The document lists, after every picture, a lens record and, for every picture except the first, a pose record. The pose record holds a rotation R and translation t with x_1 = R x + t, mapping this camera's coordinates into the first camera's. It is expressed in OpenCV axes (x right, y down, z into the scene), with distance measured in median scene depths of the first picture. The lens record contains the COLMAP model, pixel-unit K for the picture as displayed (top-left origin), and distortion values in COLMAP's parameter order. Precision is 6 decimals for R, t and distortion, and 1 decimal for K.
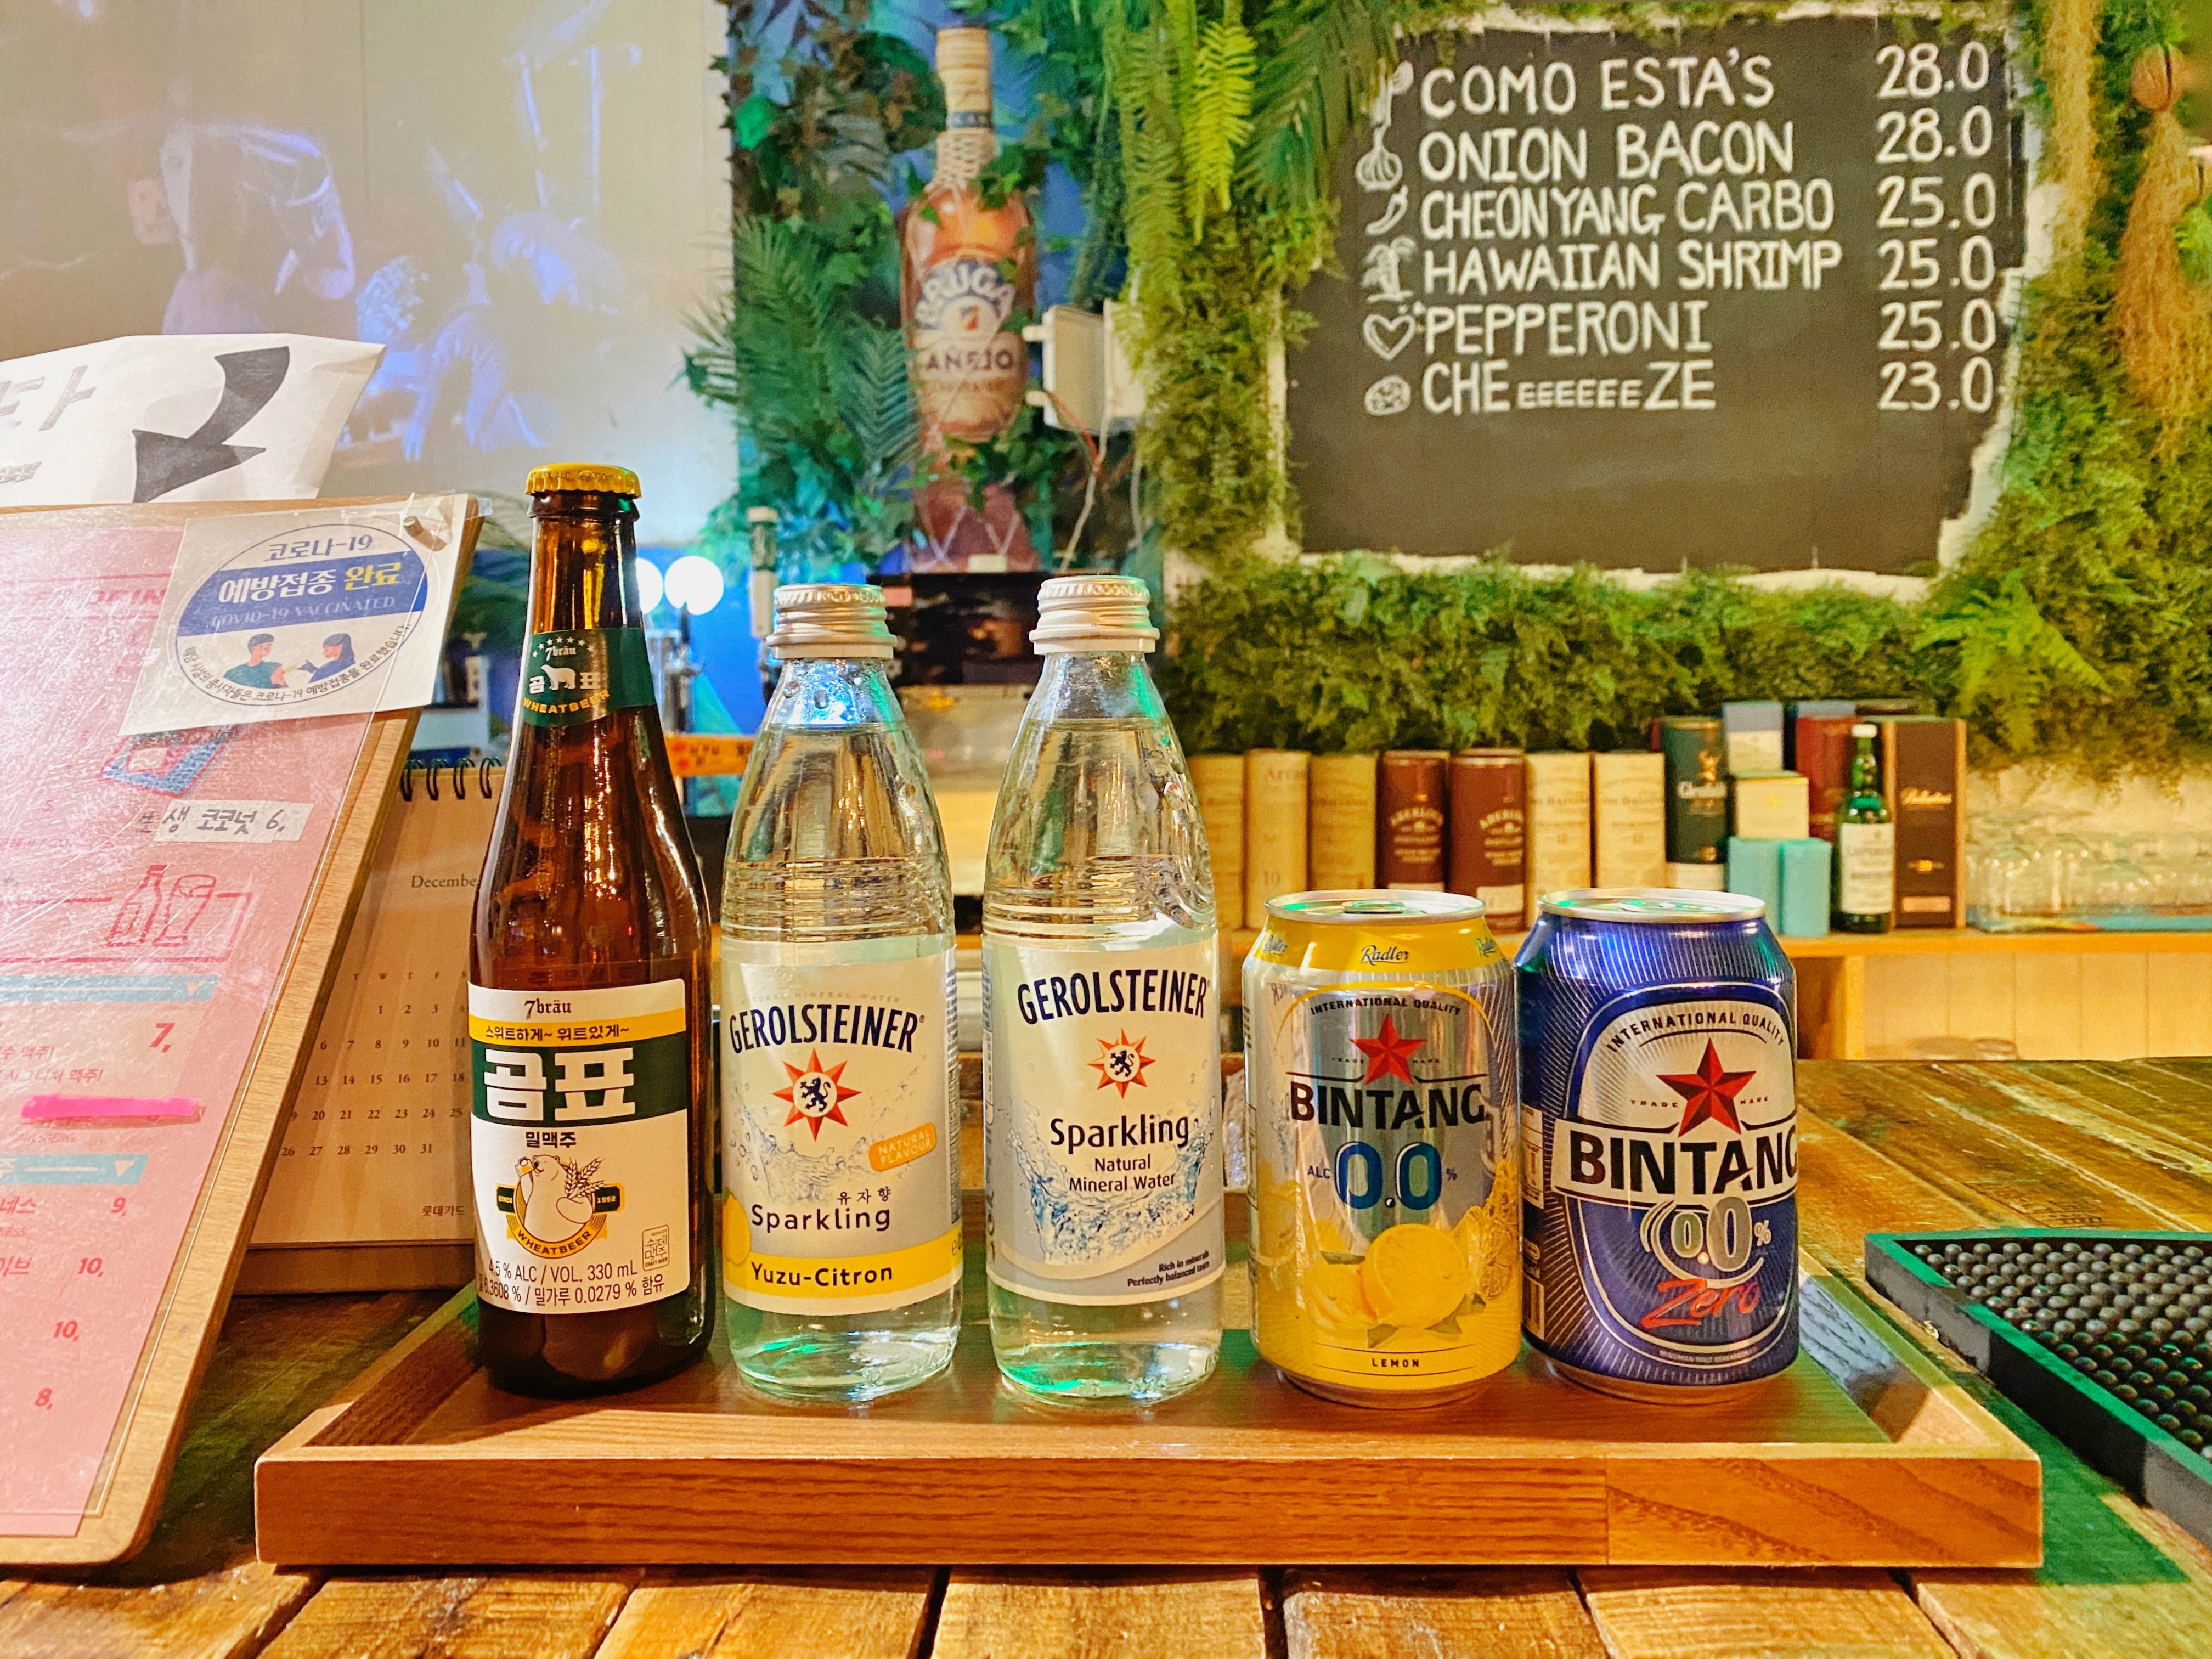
lens RADIAL K [[1658.3, 0, 1106.0], [0, 1658.3, 829.5], [0, 0, 1]] dist [-0.005399, 0.016793]
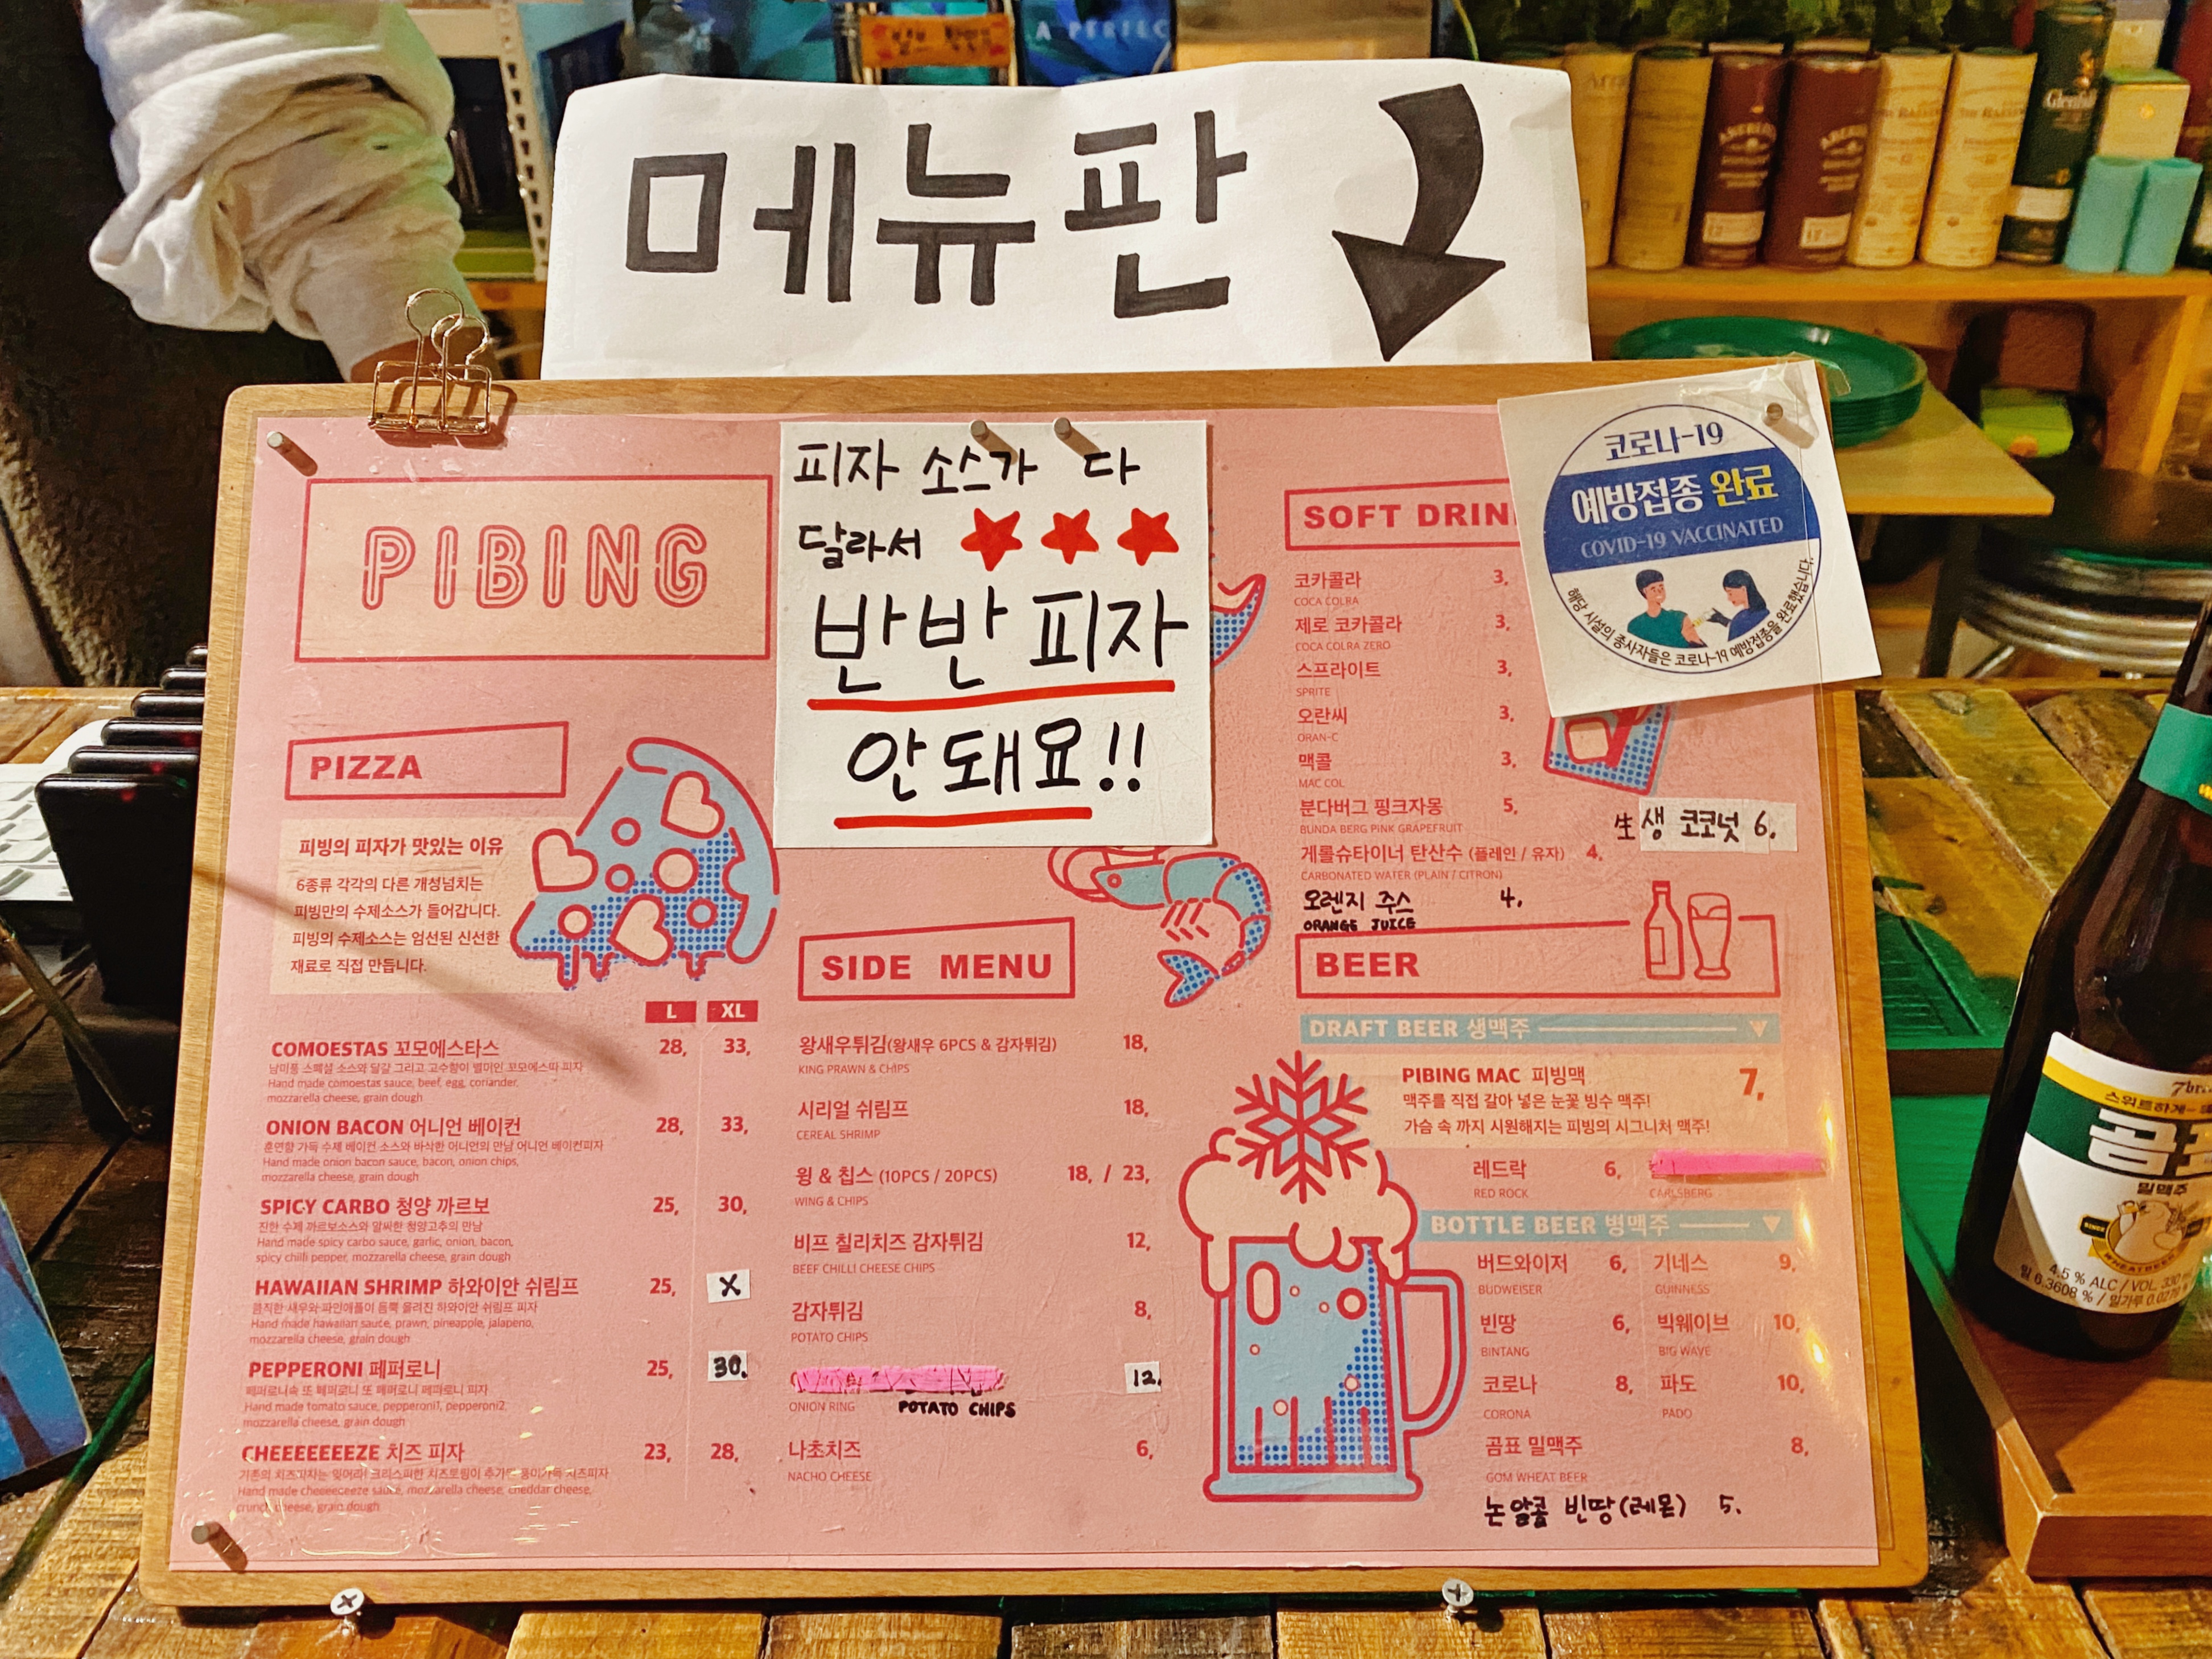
lens RADIAL K [[1691.7, 0, 1106.0], [0, 1691.7, 829.5], [0, 0, 1]] dist [-0.004197, -0.002801]
pose [[0.999452, -0.019642, 0.026662, -0.180874], [0.005135, 0.887293, 0.461178, -0.091044], [-0.032716, -0.460788, 0.886907, 0.028397]]
